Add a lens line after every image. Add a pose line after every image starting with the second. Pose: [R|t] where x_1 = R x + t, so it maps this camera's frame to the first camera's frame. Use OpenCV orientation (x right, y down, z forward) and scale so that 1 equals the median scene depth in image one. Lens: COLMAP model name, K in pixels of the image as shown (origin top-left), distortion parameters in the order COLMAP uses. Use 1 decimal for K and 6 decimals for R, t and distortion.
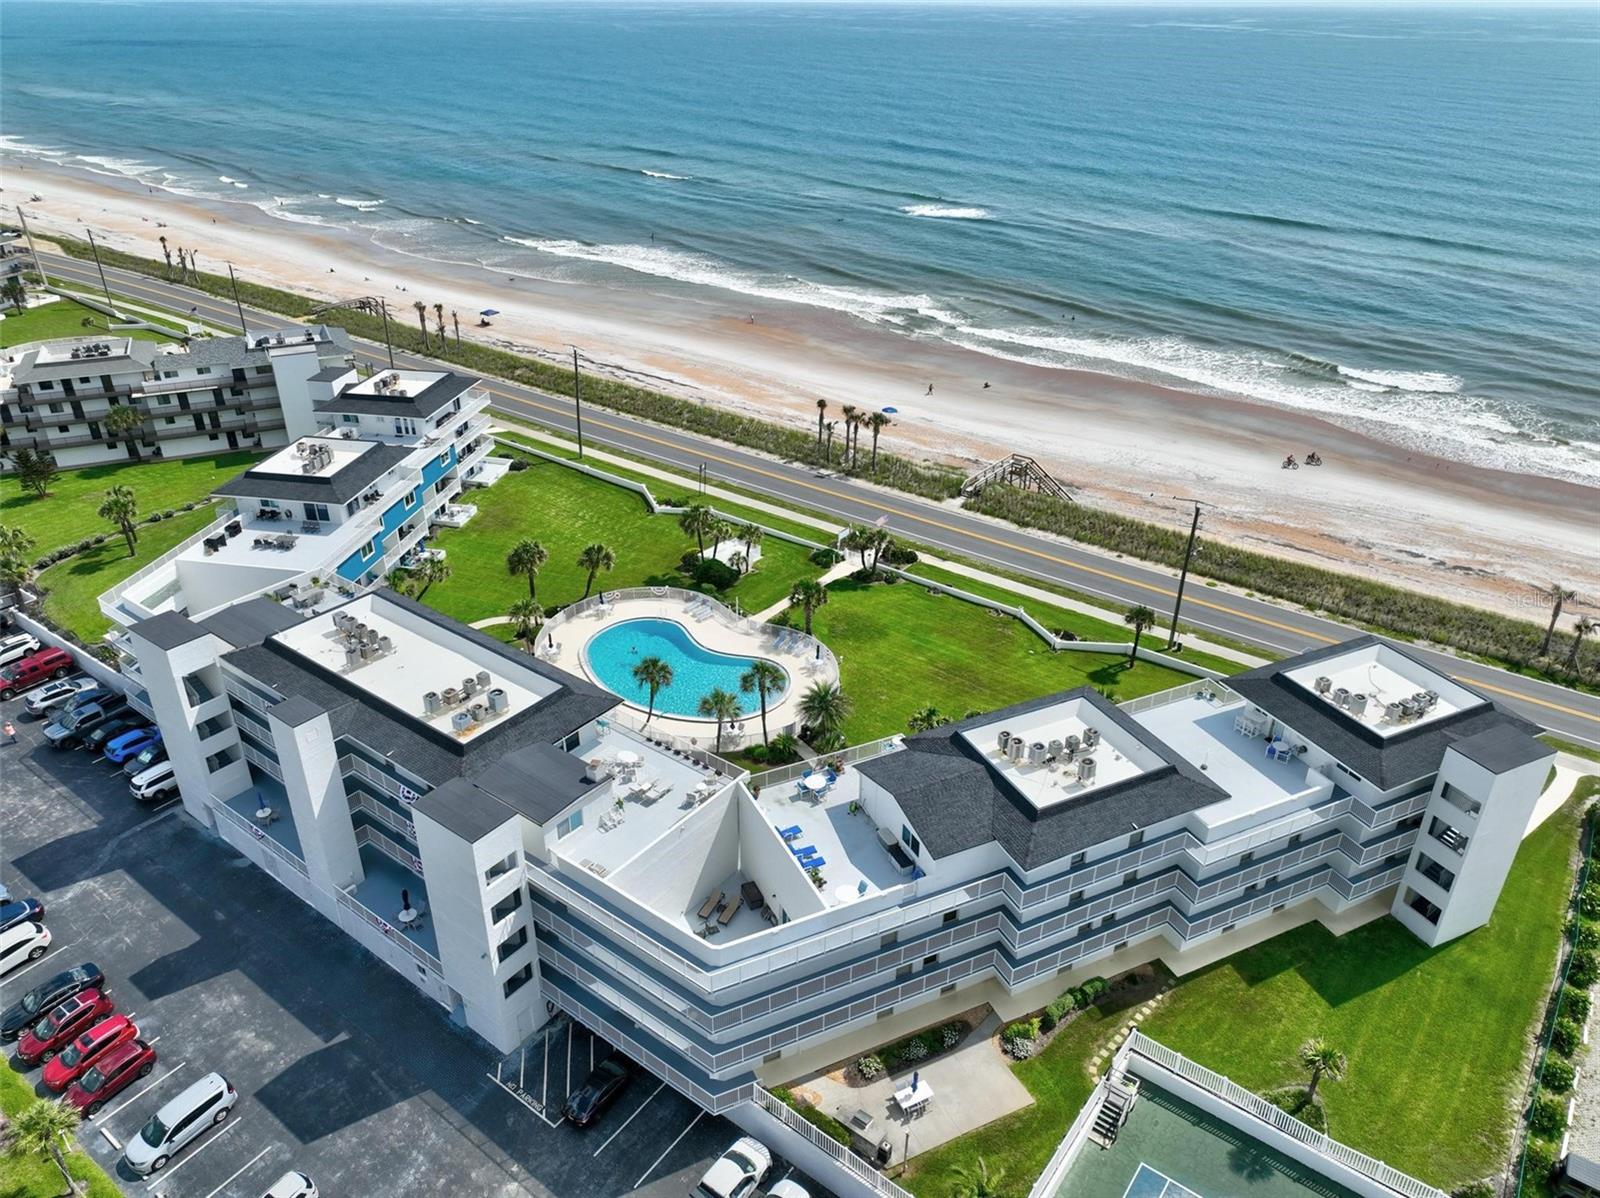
lens RADIAL K [[1129.6, 0, 798.9], [0, 1129.6, 598.9], [0, 0, 1]] dist [-0.001804, 0.019024]
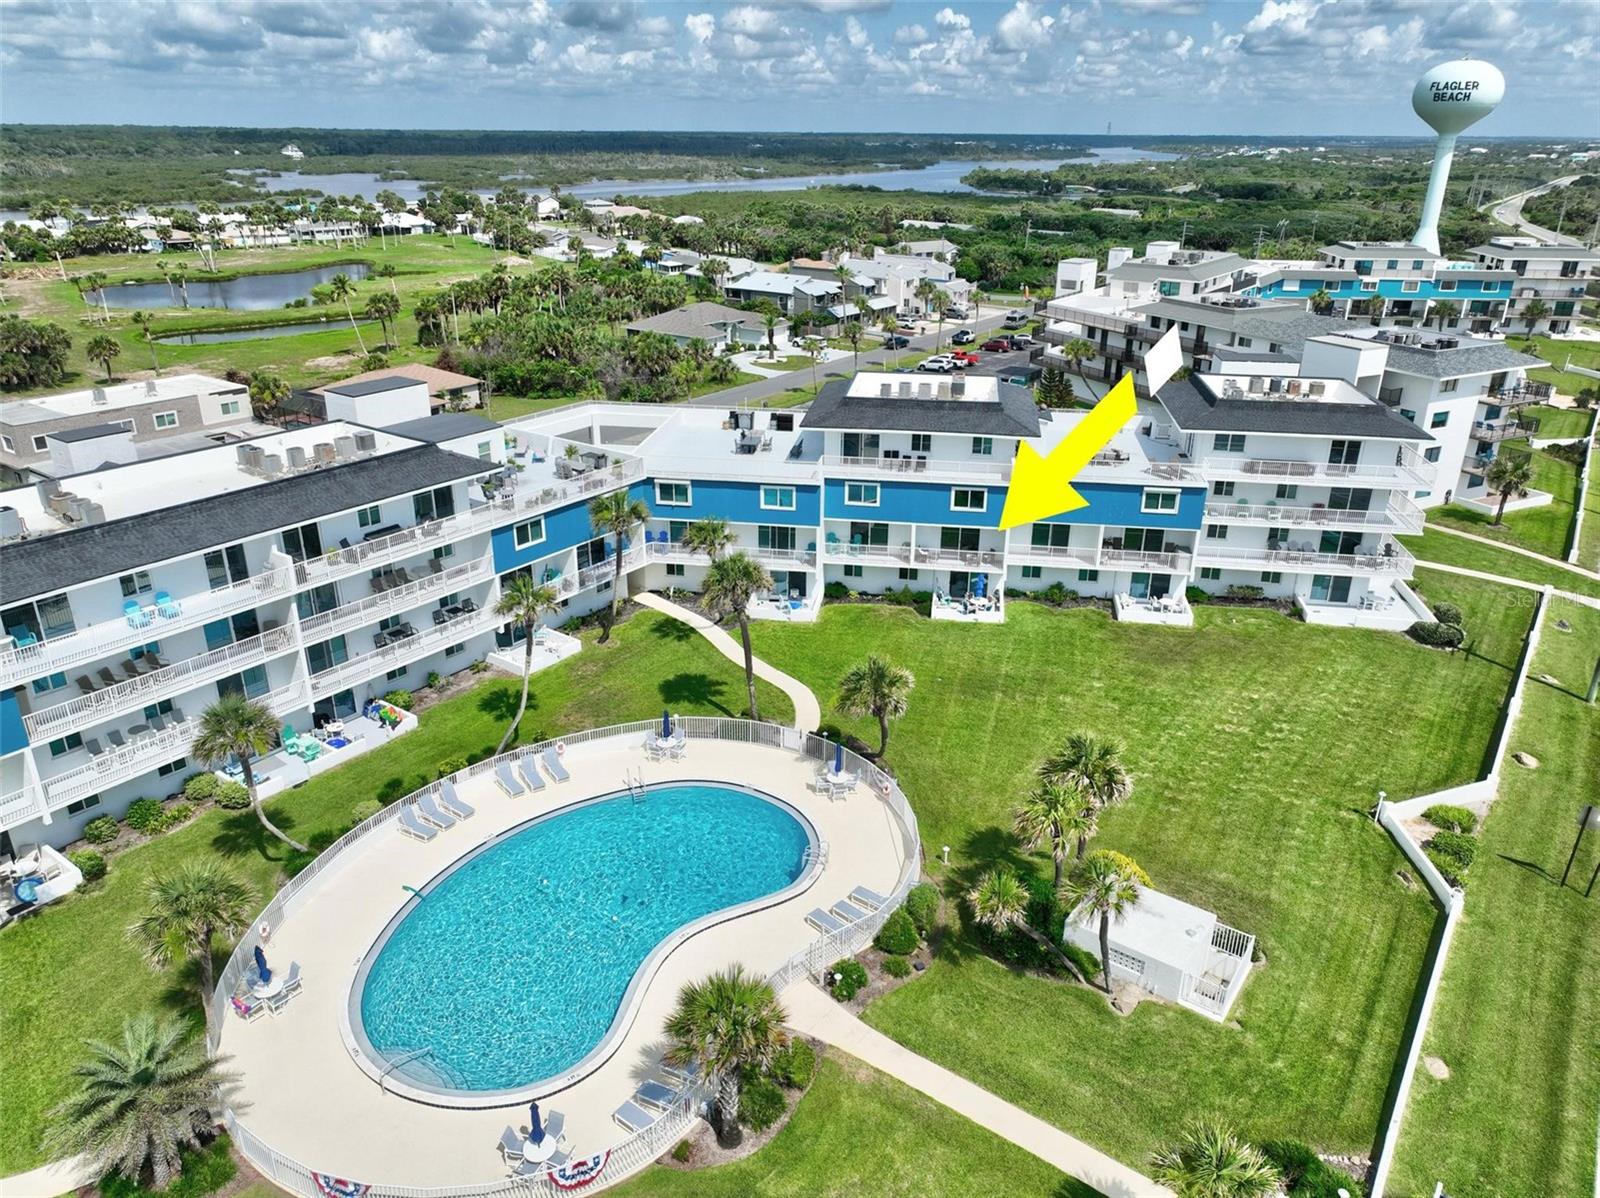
lens RADIAL K [[1129.6, 0, 803.6], [0, 1129.6, 602.1], [0, 0, 1]] dist [-0.001804, 0.019024]
pose [[0.023742, 0.379158, -0.925027, 0.248695], [-0.479392, 0.816283, 0.322281, -0.206712], [0.877280, 0.435799, 0.201146, 0.870775]]
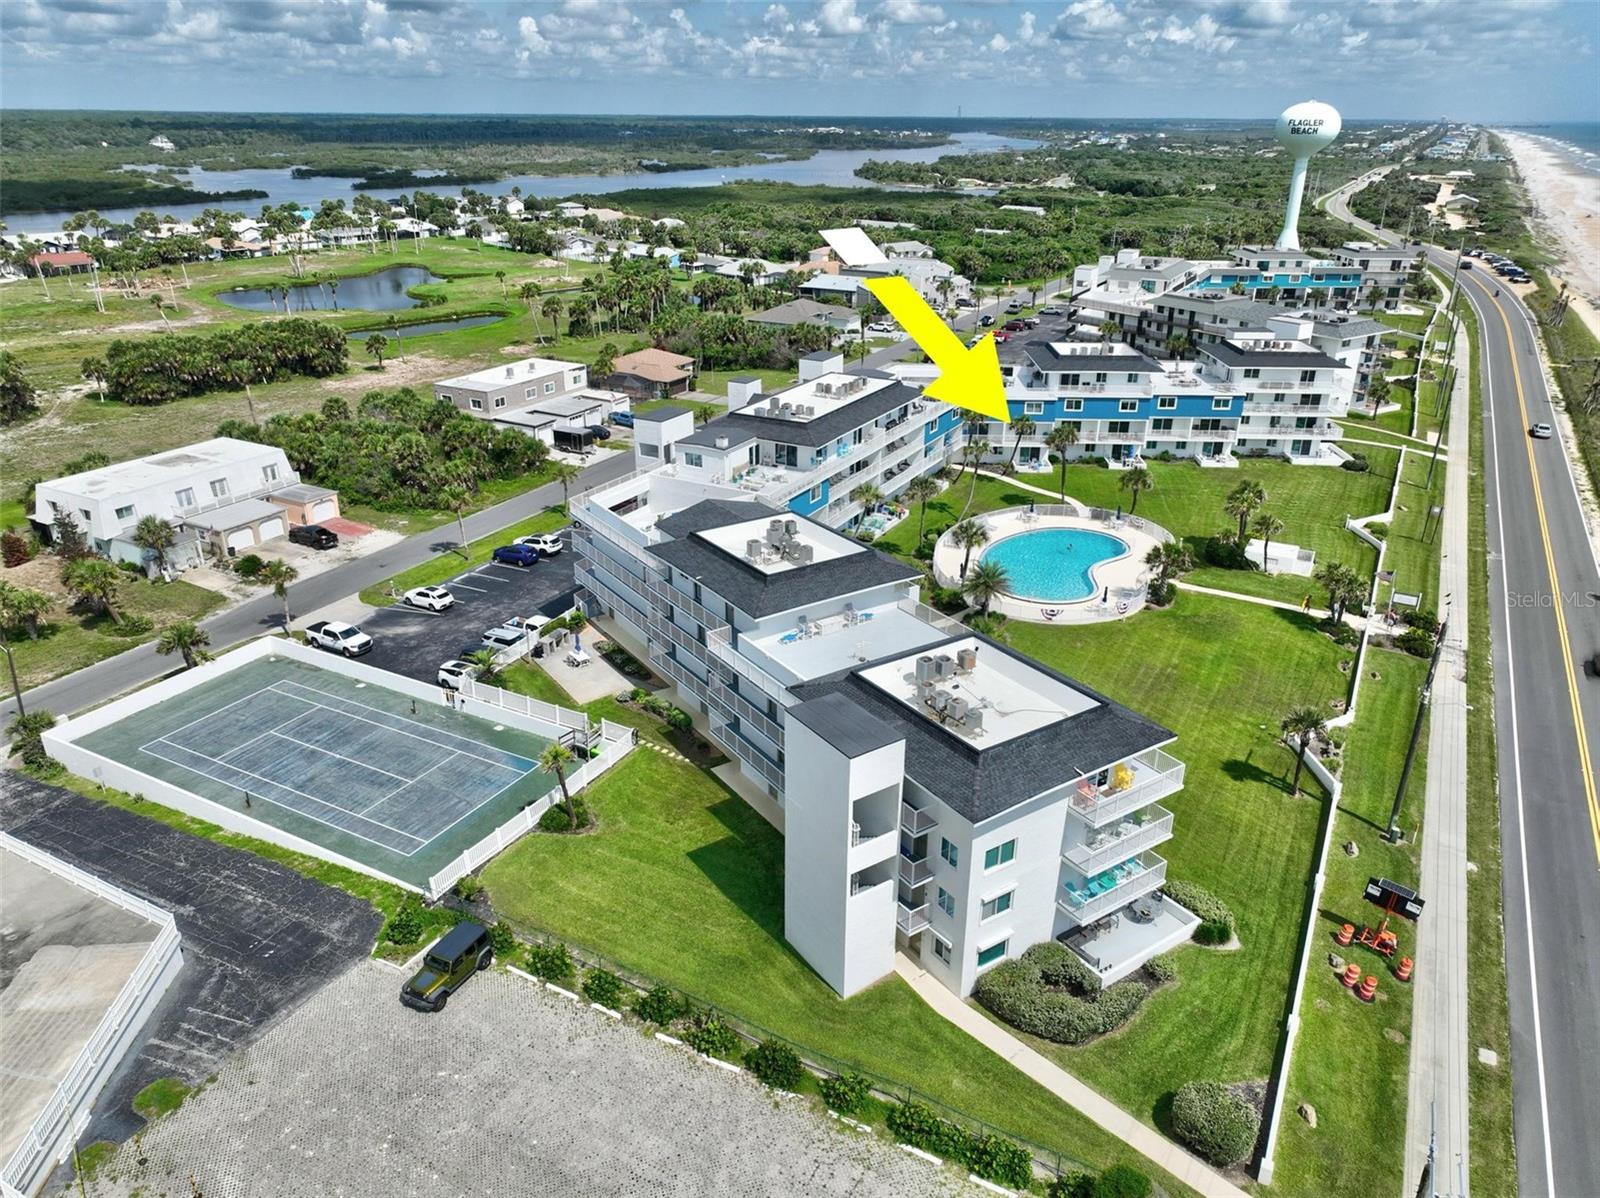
lens RADIAL K [[1129.6, 0, 802.5], [0, 1129.6, 600.5], [0, 0, 1]] dist [-0.001804, 0.019024]
pose [[0.146330, 0.387245, -0.910291, 0.812117], [-0.472888, 0.835629, 0.279466, -0.090916], [0.868887, 0.389571, 0.305401, 0.440759]]
